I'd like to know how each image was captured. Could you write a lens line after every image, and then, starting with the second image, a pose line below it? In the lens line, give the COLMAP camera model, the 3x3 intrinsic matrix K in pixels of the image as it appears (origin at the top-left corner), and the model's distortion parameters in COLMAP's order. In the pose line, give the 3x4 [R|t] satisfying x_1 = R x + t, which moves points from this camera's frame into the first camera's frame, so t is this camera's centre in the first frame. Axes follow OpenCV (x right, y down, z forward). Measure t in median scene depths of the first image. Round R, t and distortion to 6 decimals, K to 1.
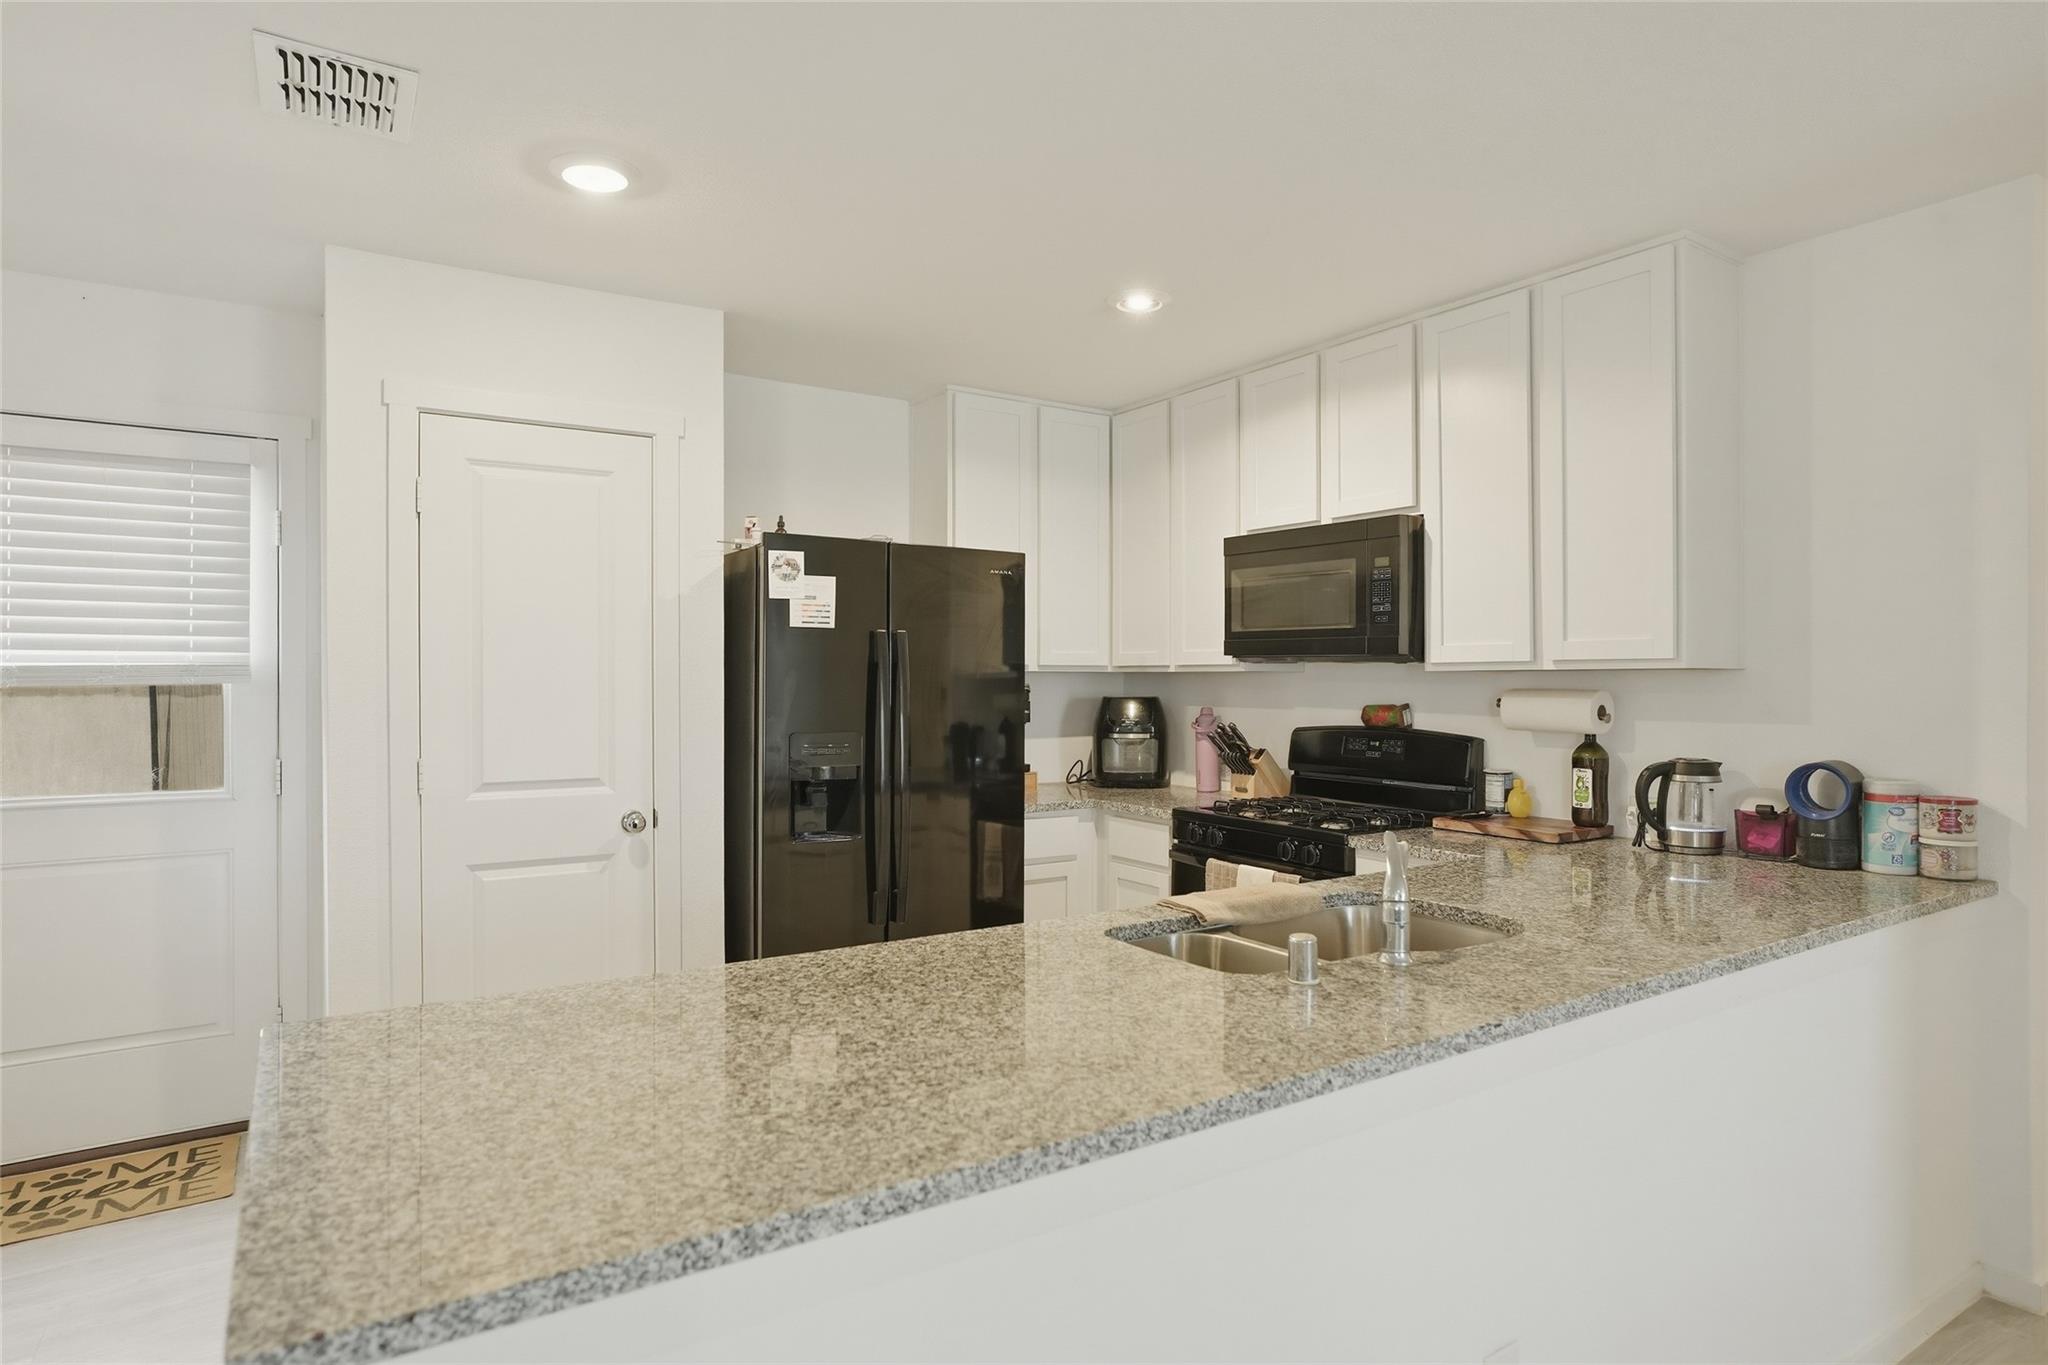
lens RADIAL K [[1134.6, 0, 1032.3], [0, 1134.6, 681.3], [0, 0, 1]] dist [-0.047447, 0.030840]
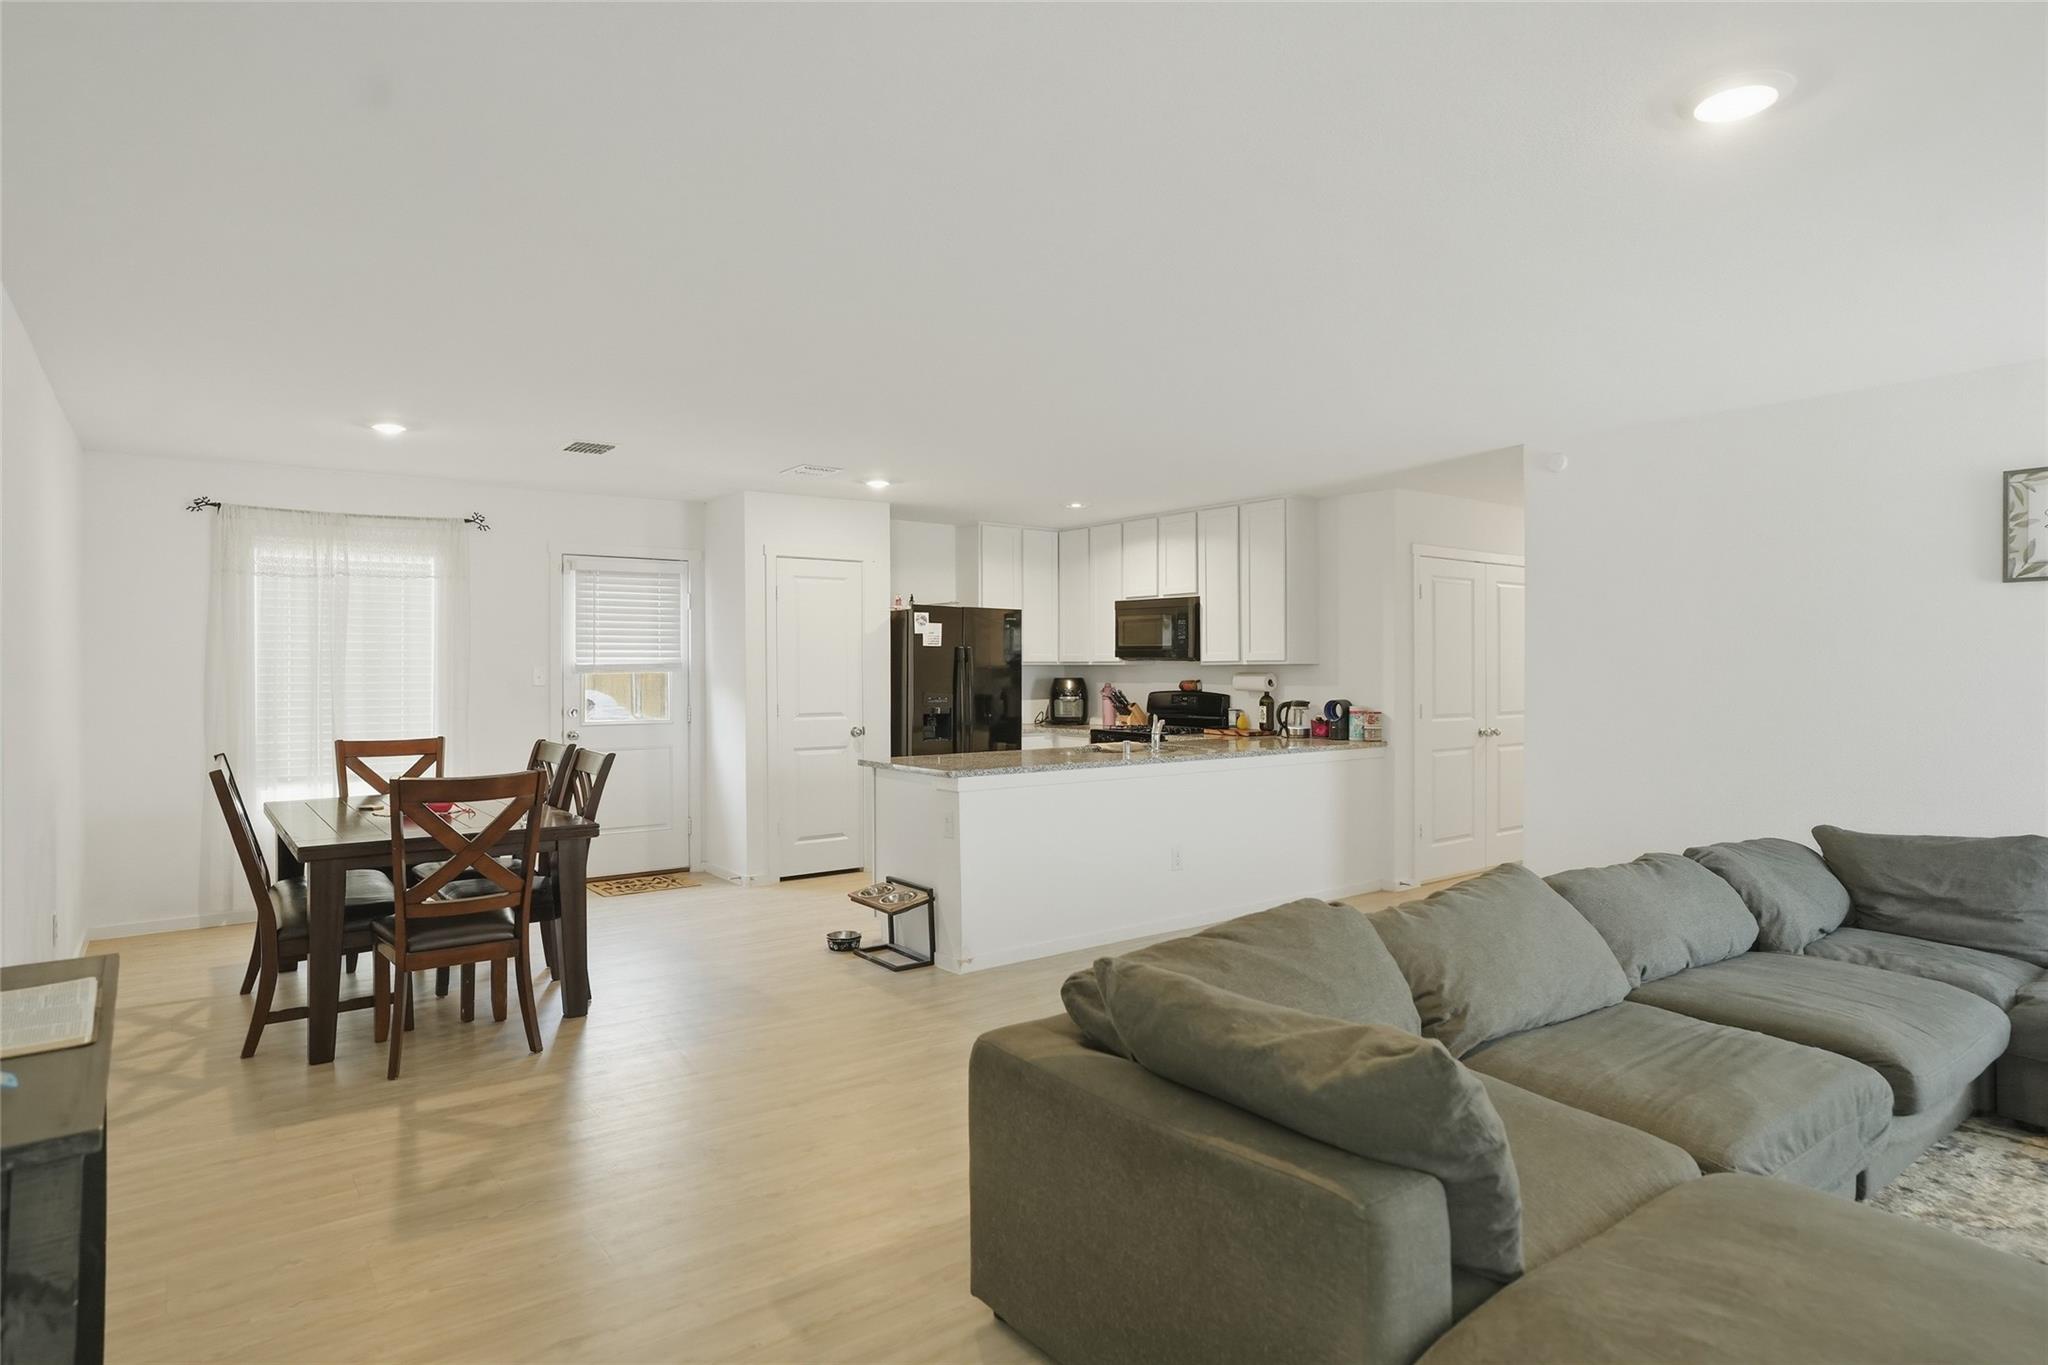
lens RADIAL K [[1134.6, 0, 1032.3], [0, 1134.6, 681.3], [0, 0, 1]] dist [-0.047447, 0.030840]
pose [[0.997052, -0.002838, 0.076678, -0.171466], [0.002104, 0.999951, 0.009655, 0.001139], [-0.076702, -0.009465, 0.997009, -1.279390]]
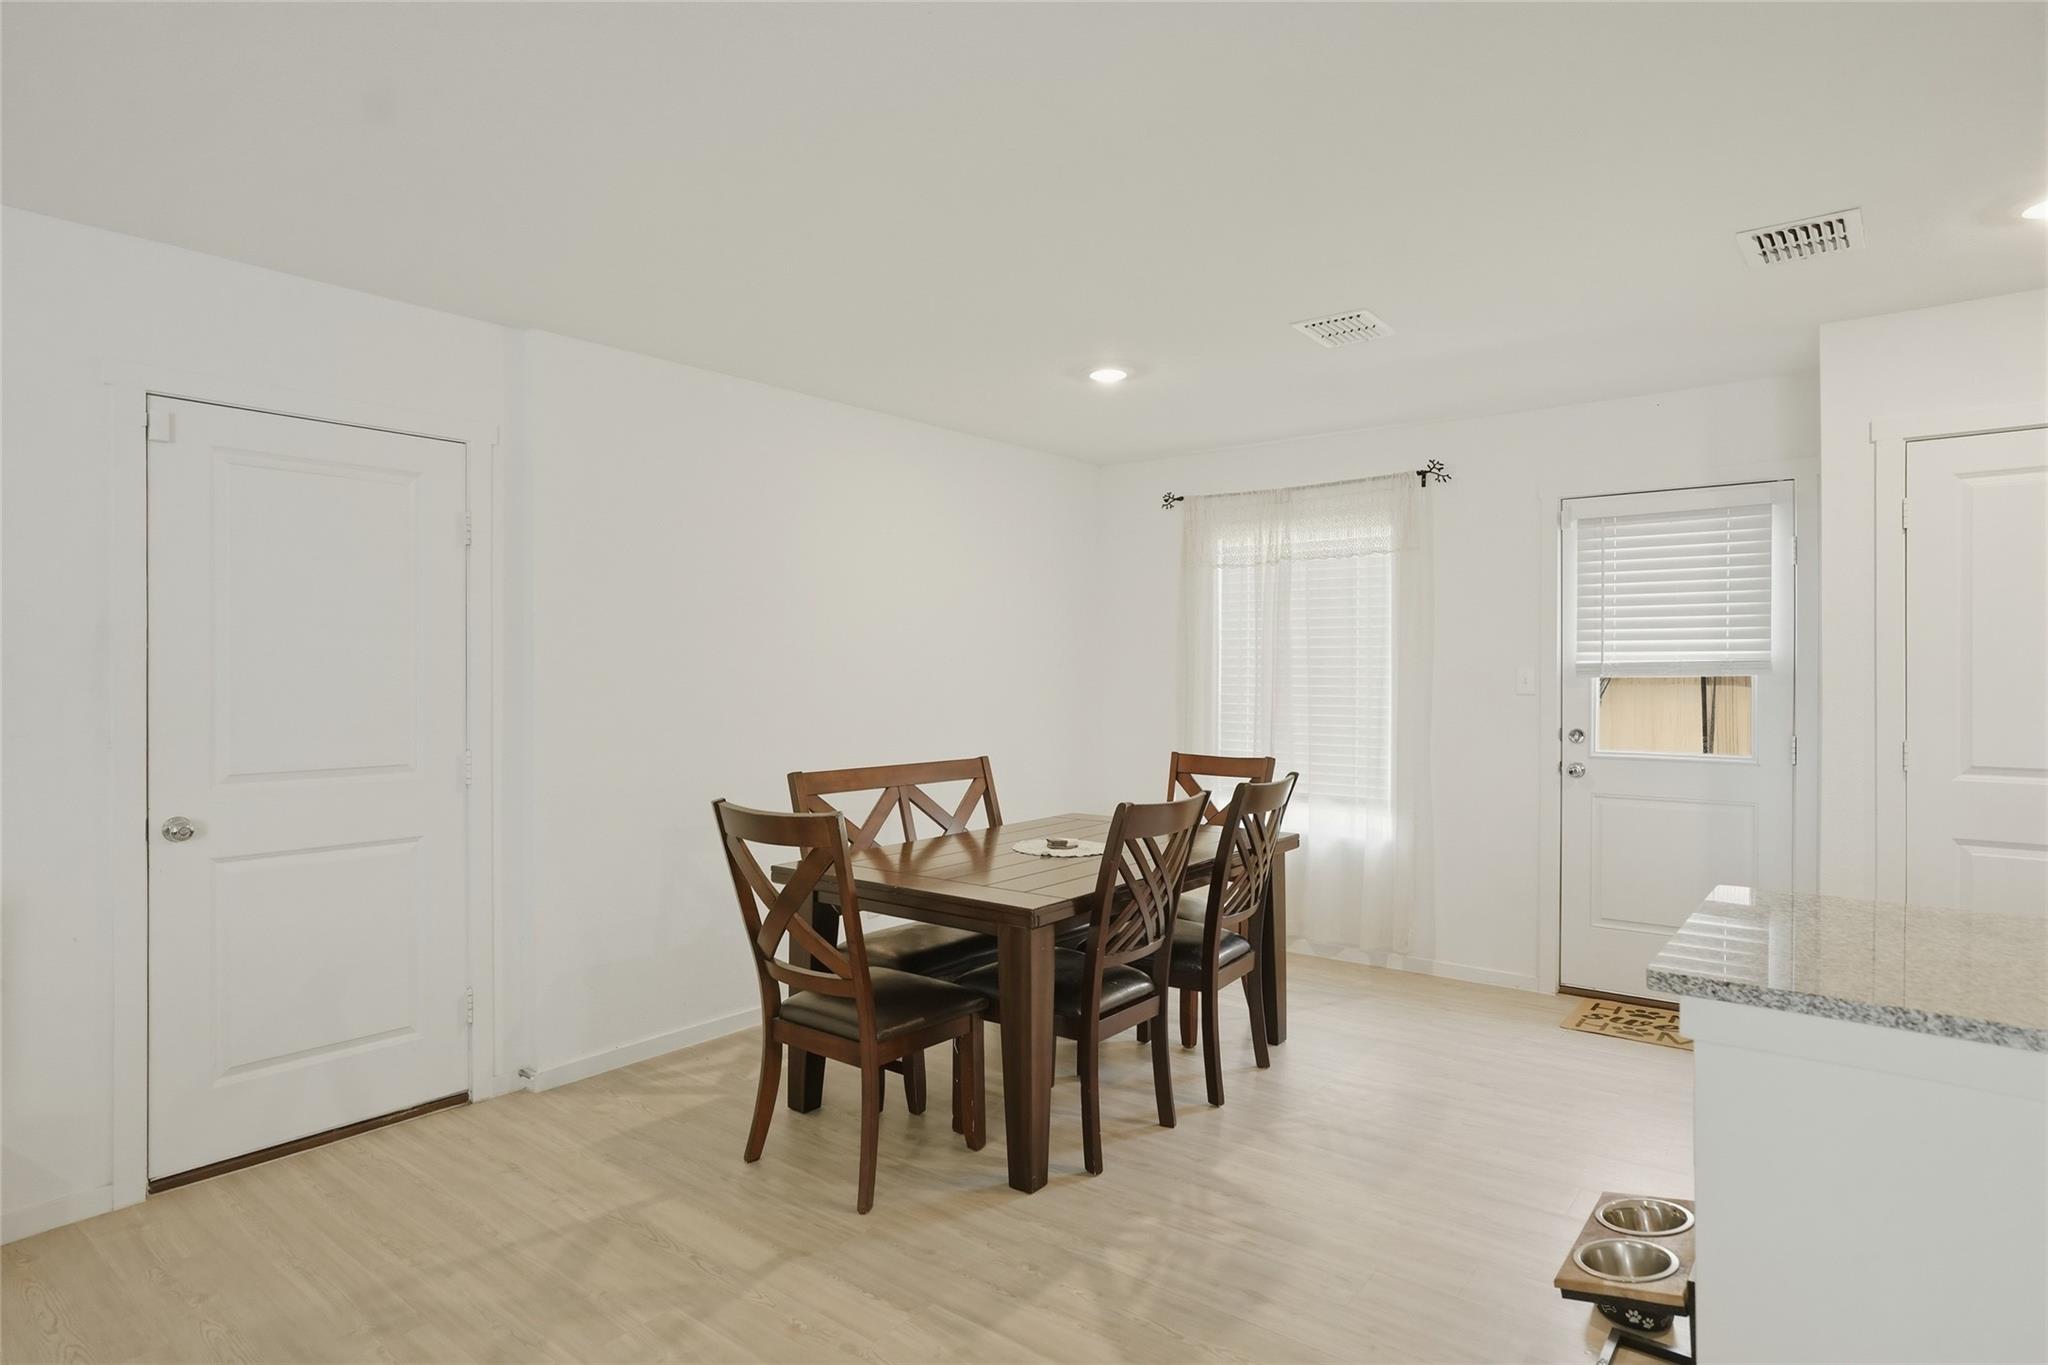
lens RADIAL K [[1134.6, 0, 1032.3], [0, 1134.6, 681.3], [0, 0, 1]] dist [-0.047447, 0.030840]
pose [[0.322065, 0.006815, -0.946693, 0.229169], [-0.001832, 0.999977, 0.006575, 0.002339], [0.946716, -0.000383, 0.322070, -0.204116]]
